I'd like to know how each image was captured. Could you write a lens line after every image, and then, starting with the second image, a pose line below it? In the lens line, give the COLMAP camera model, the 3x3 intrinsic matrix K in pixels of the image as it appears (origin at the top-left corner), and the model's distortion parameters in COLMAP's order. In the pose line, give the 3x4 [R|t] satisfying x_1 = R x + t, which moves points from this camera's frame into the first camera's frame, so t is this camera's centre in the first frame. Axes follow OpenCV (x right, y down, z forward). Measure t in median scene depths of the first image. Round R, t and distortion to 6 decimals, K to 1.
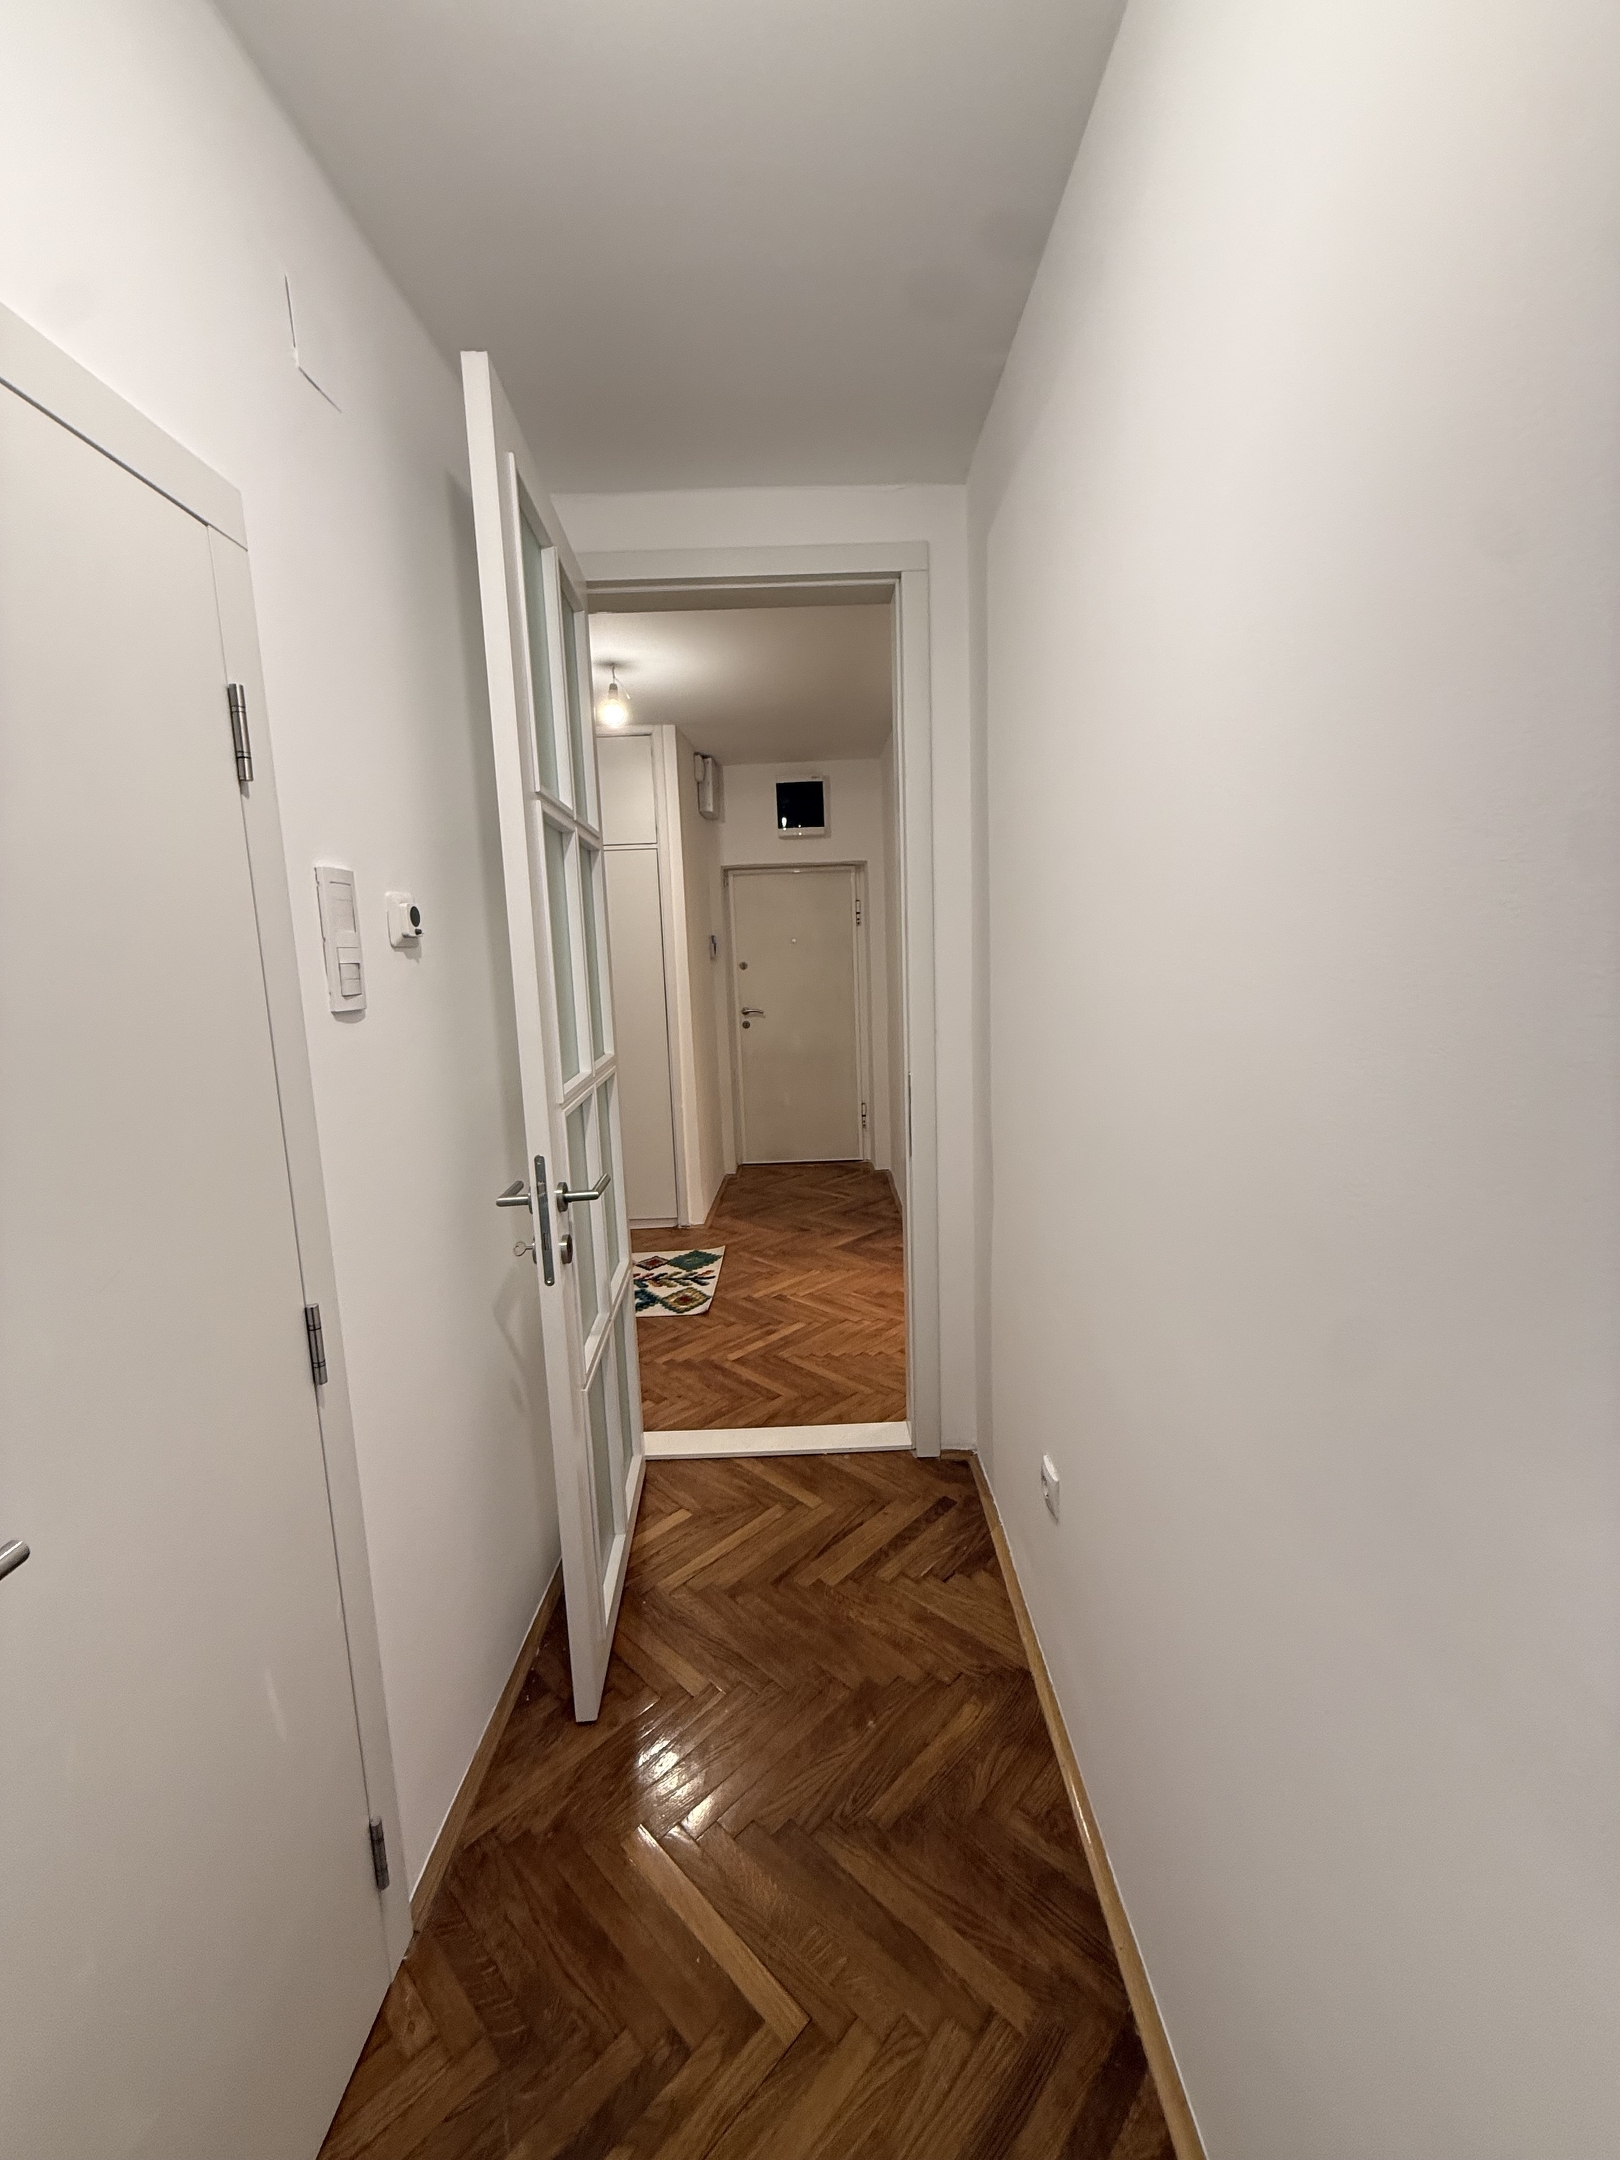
lens RADIAL K [[856.9, 0, 804.8], [0, 856.9, 1076.9], [0, 0, 1]] dist [-0.000618, -0.000213]
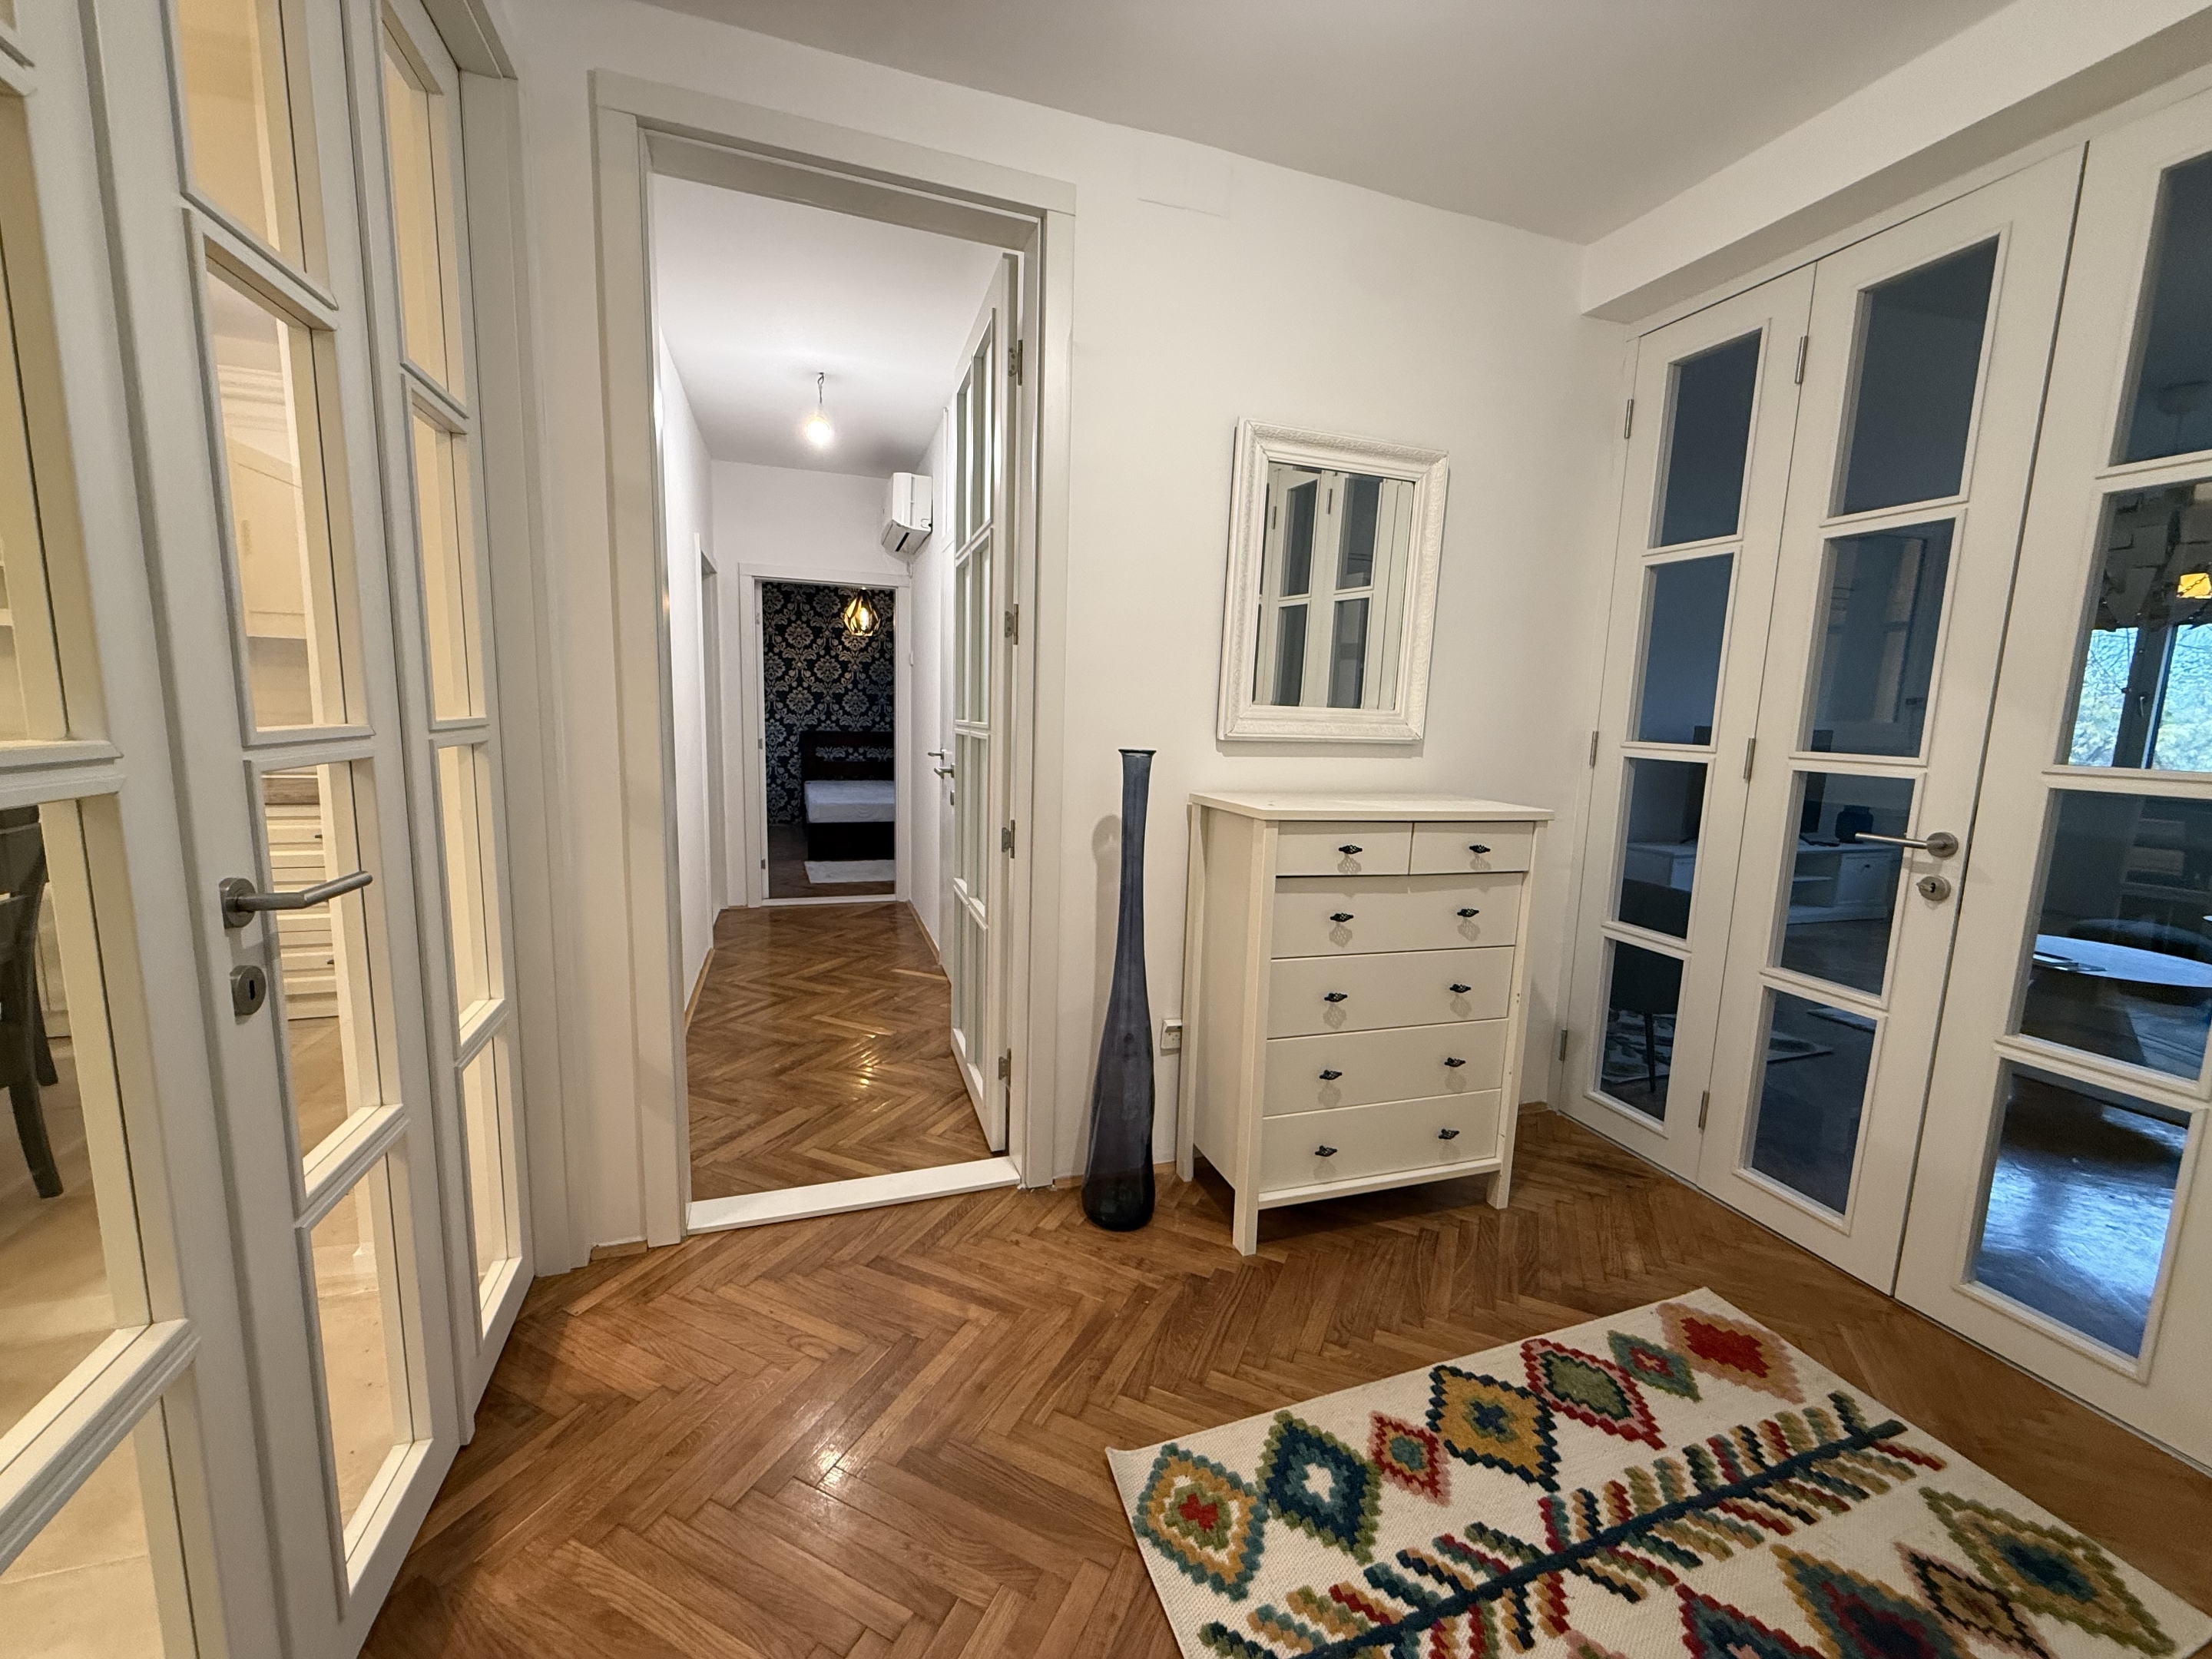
lens RADIAL K [[877.6, 0, 1091.8], [0, 877.6, 817.4], [0, 0, 1]] dist [-0.000618, -0.000213]
pose [[-0.946162, 0.046091, -0.320394, 0.006491], [-0.045925, 0.960683, 0.273822, -0.094722], [0.320418, 0.273794, -0.906846, 0.895471]]
